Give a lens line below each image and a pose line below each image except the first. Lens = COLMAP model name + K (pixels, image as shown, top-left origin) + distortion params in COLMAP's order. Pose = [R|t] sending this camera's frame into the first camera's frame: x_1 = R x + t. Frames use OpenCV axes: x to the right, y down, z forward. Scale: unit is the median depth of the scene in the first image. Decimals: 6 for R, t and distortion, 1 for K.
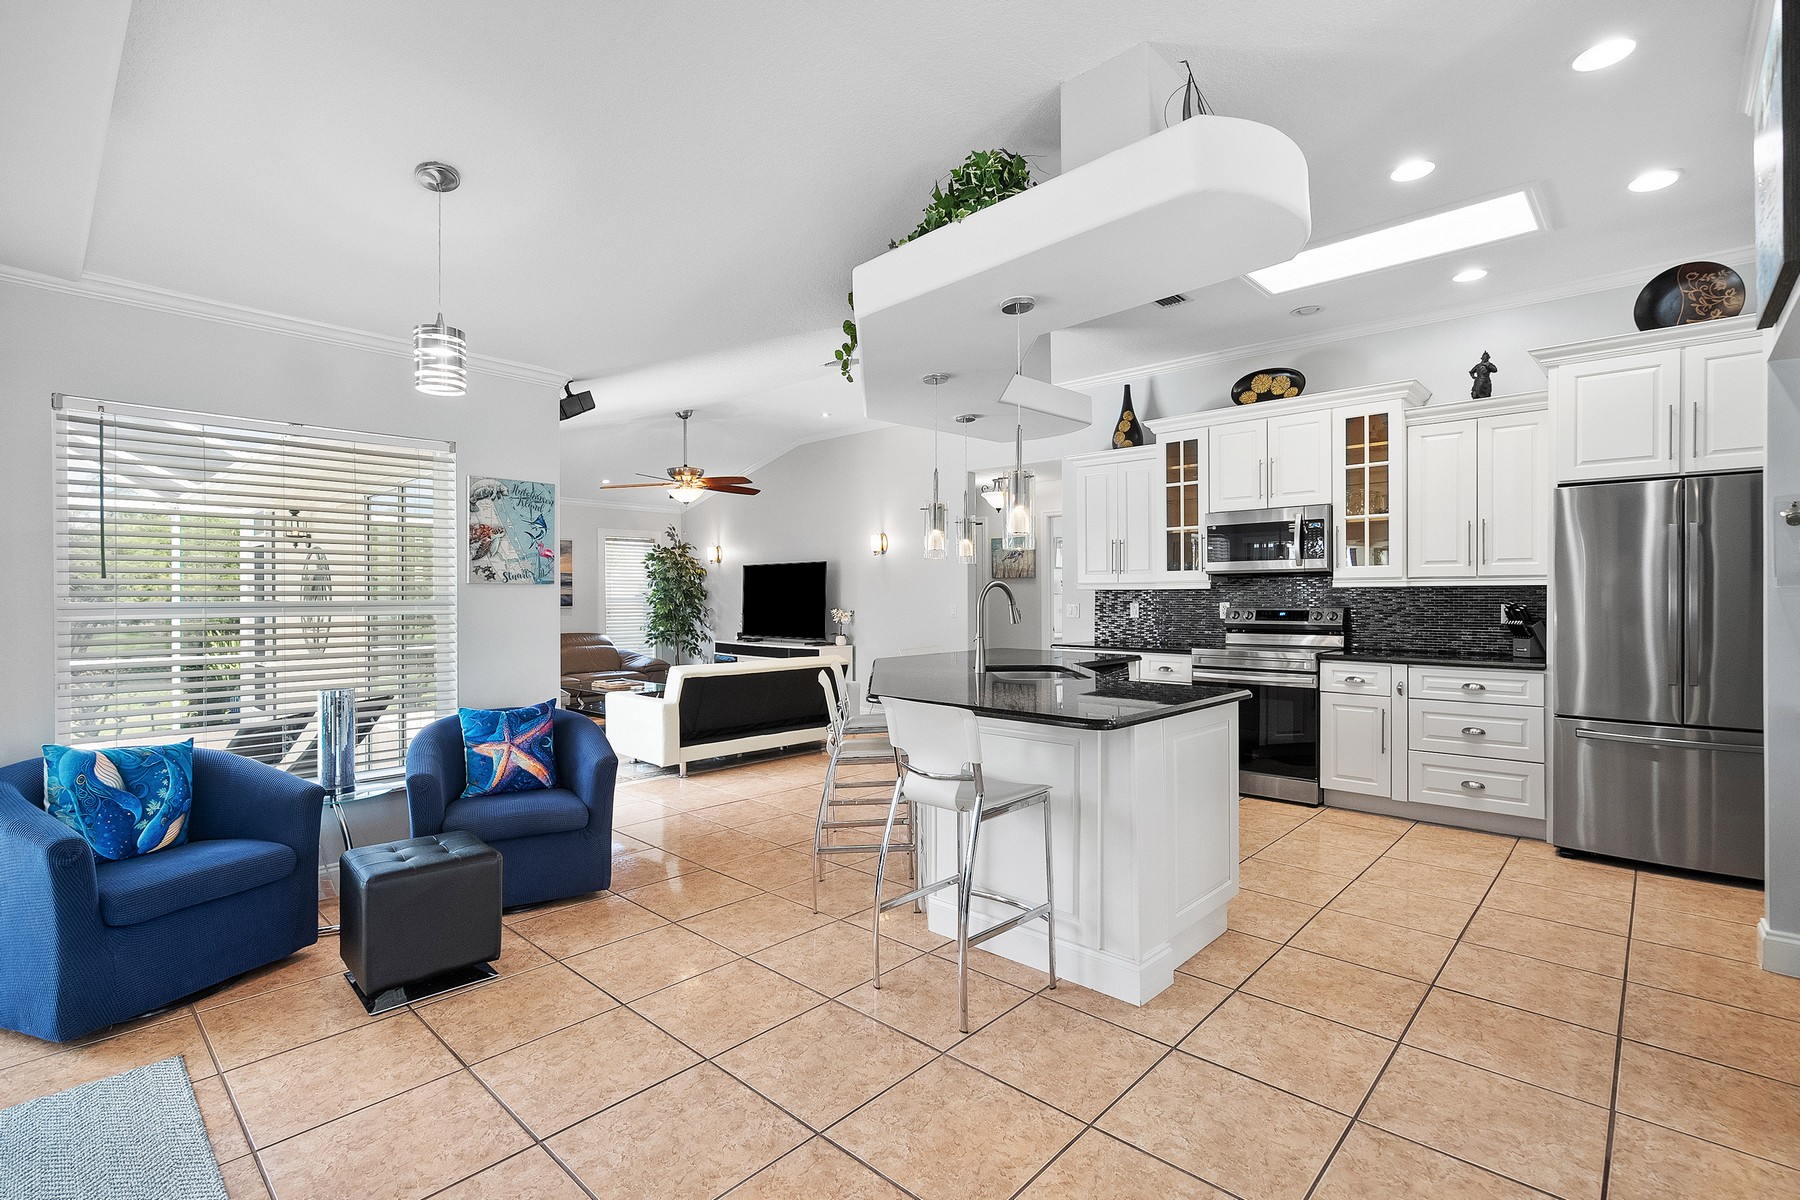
lens RADIAL K [[822.9, 0, 900.5], [0, 822.9, 604.3], [0, 0, 1]] dist [-0.001458, 0.000544]
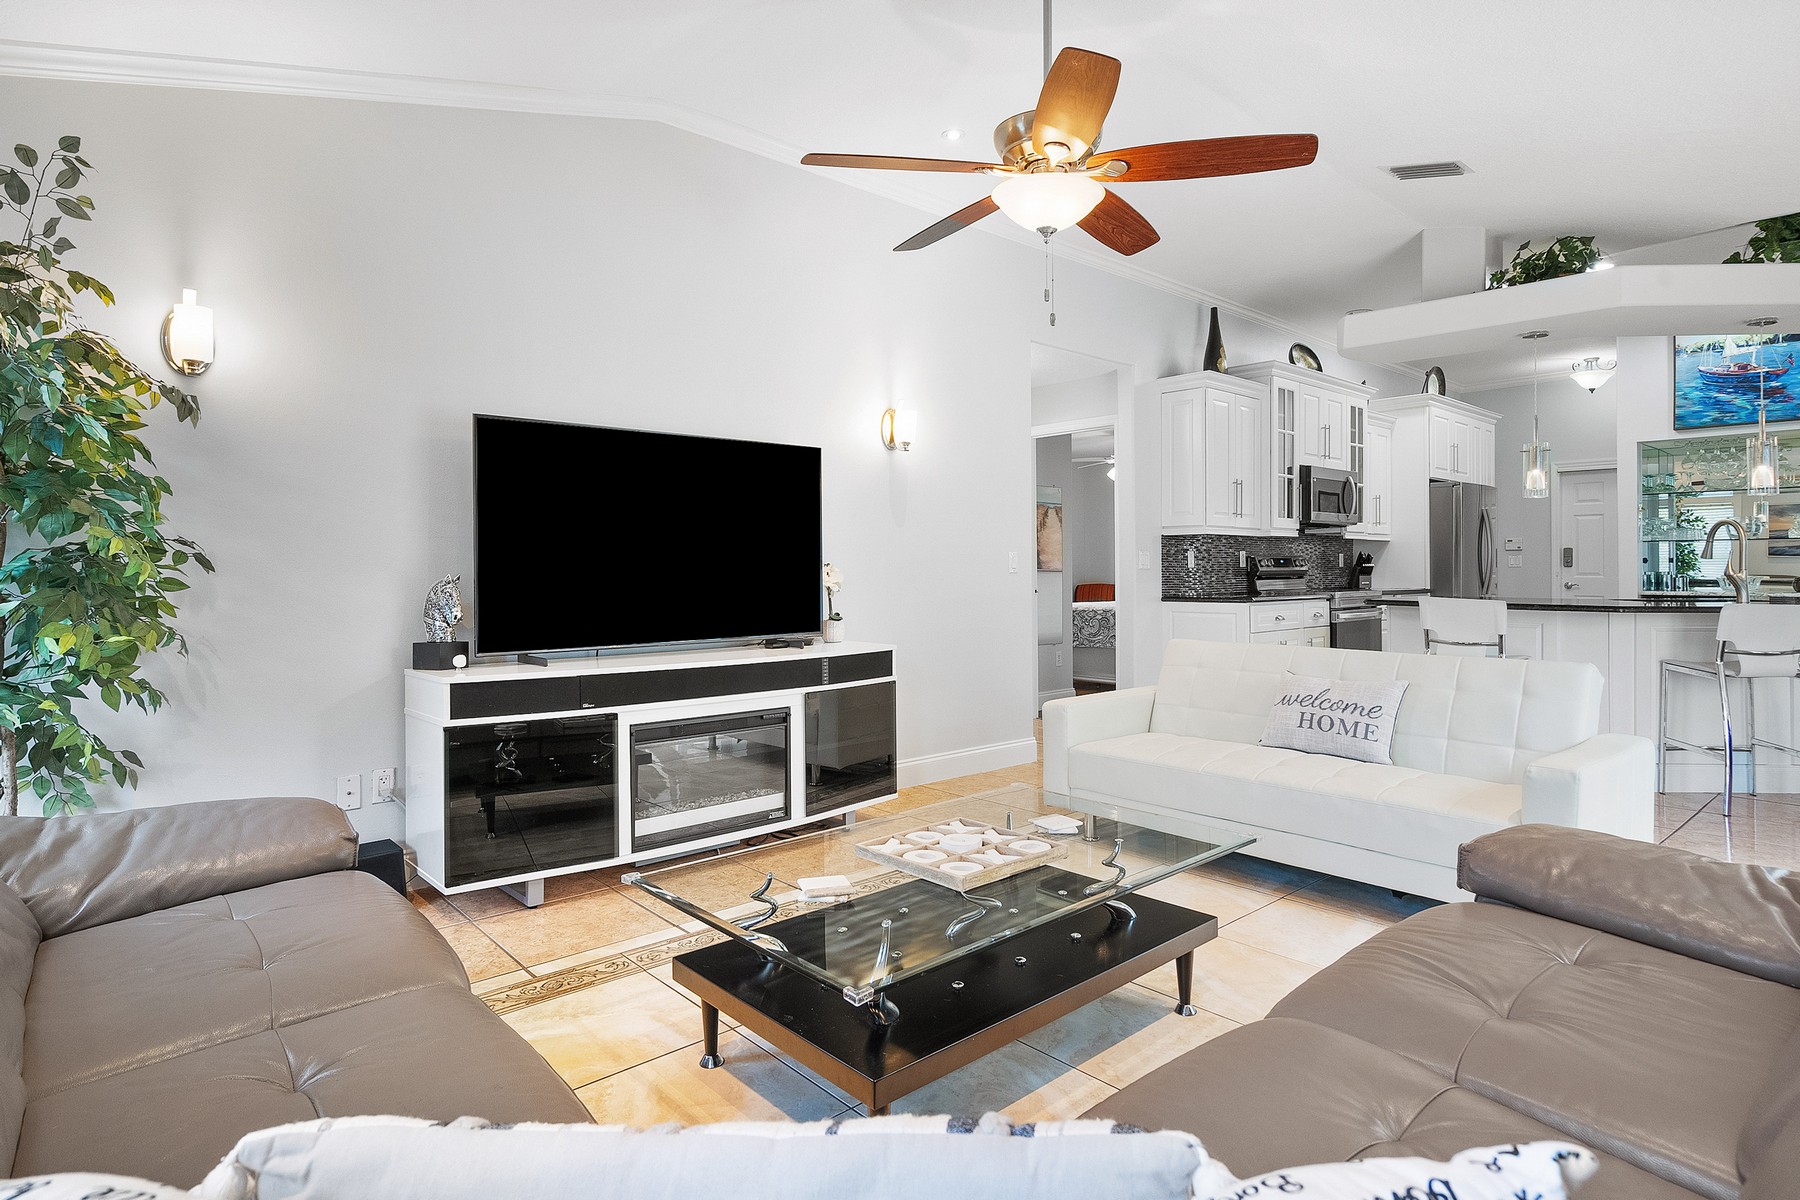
lens RADIAL K [[955.5, 0, 896.8], [0, 955.5, 546.7], [0, 0, 1]] dist [-0.002243, -0.001372]
pose [[0.103597, 0.022403, 0.994367, -0.995873], [0.009884, 0.999674, -0.023552, 0.019223], [-0.994570, 0.012268, 0.103342, 1.563239]]
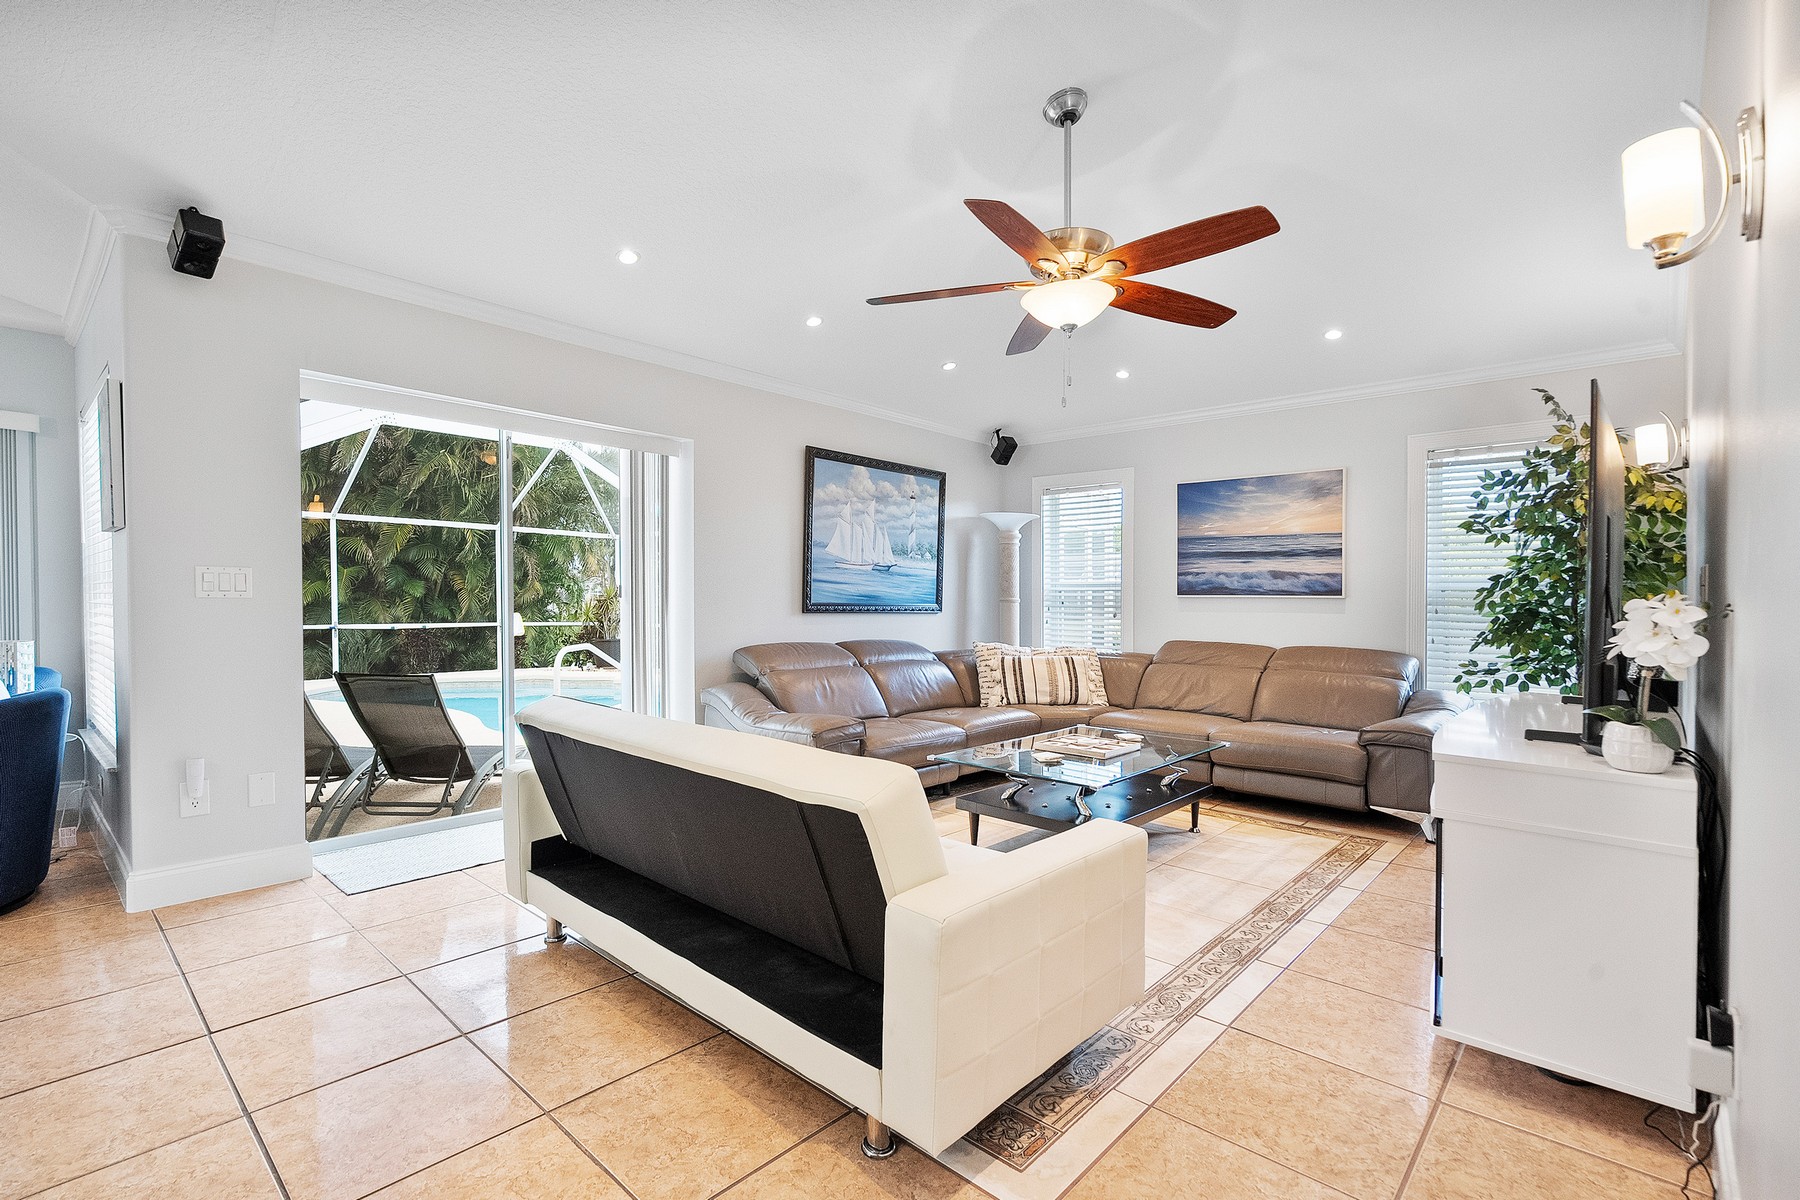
lens RADIAL K [[822.9, 0, 890.3], [0, 822.9, 613.3], [0, 0, 1]] dist [-0.001458, 0.000544]
pose [[0.014418, 0.019406, -0.999708, 0.226499], [-0.019267, 0.999631, 0.019127, 0.017285], [0.999710, 0.018986, 0.014786, 1.386288]]
